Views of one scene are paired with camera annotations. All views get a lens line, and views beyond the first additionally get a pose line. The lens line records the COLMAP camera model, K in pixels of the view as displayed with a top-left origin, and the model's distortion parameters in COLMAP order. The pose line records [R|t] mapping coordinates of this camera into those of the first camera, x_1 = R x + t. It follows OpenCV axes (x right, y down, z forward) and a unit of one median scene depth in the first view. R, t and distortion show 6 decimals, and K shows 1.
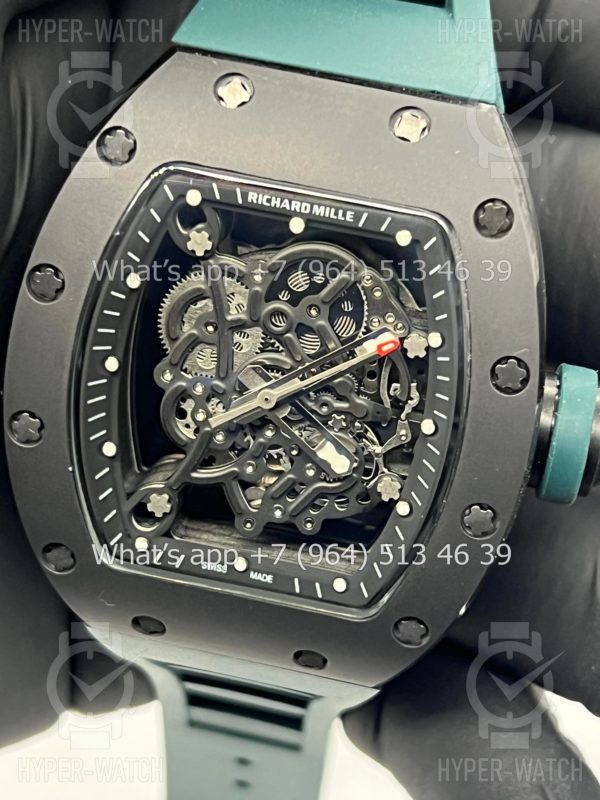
lens RADIAL K [[1955.7, 0, 301.4], [0, 1955.7, 402.3], [0, 0, 1]] dist [0.116796, 0.000000]
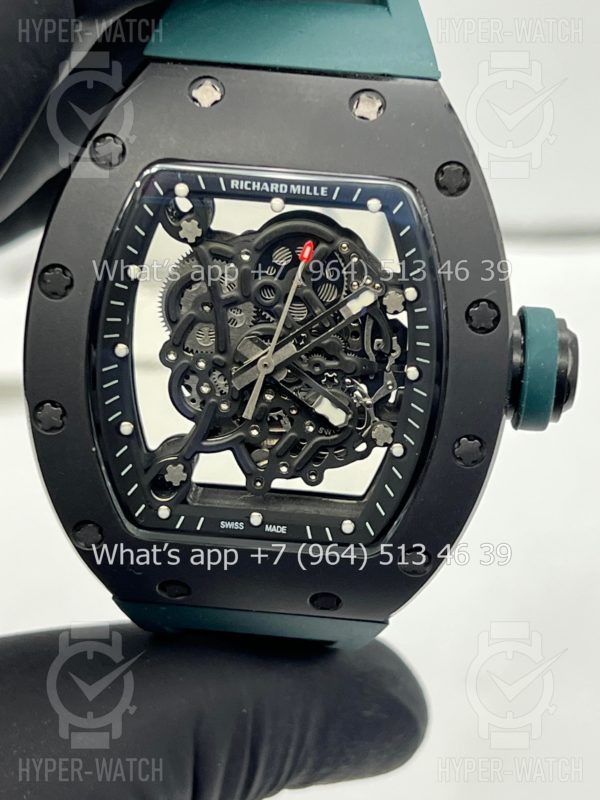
lens RADIAL K [[1955.7, 0, 298.0], [0, 1955.7, 401.0], [0, 0, 1]] dist [0.116796, 0.000000]
pose [[0.991114, -0.112355, 0.071205, -0.080518], [0.114861, 0.992862, -0.032118, 0.056129], [-0.067088, 0.040011, 0.996944, -0.104026]]
